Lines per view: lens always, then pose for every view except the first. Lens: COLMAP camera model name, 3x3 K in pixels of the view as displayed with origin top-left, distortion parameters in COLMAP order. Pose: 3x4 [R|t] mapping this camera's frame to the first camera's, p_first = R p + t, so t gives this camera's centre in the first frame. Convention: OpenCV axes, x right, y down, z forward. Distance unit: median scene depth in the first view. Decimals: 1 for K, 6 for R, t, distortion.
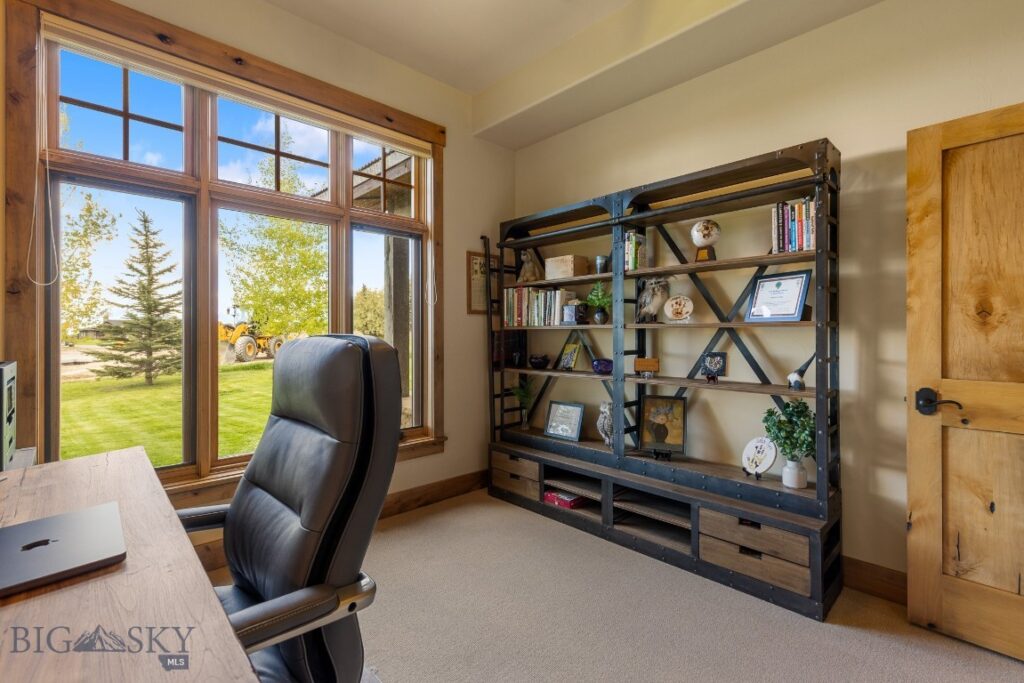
lens RADIAL K [[462.5, 0, 512.0], [0, 462.5, 341.5], [0, 0, 1]] dist [-0.001785, -0.000291]
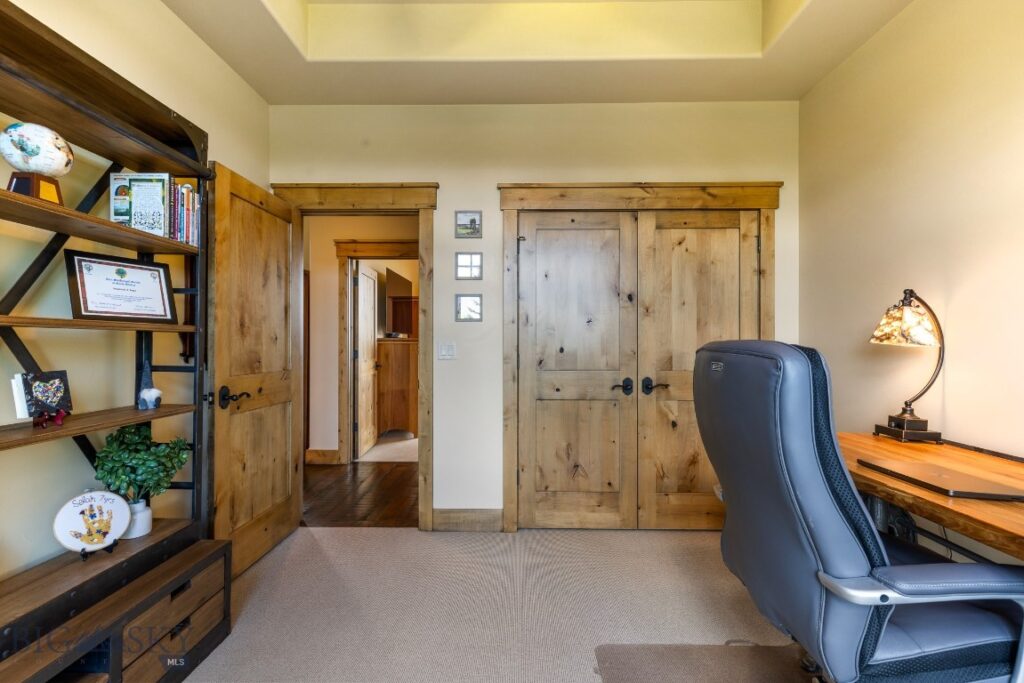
lens RADIAL K [[462.5, 0, 512.0], [0, 462.5, 341.5], [0, 0, 1]] dist [-0.001785, -0.000291]
pose [[-0.708284, -0.002648, 0.705923, -0.415929], [0.005260, 0.999945, 0.009028, -0.018279], [-0.705908, 0.010108, -0.708231, 1.185454]]
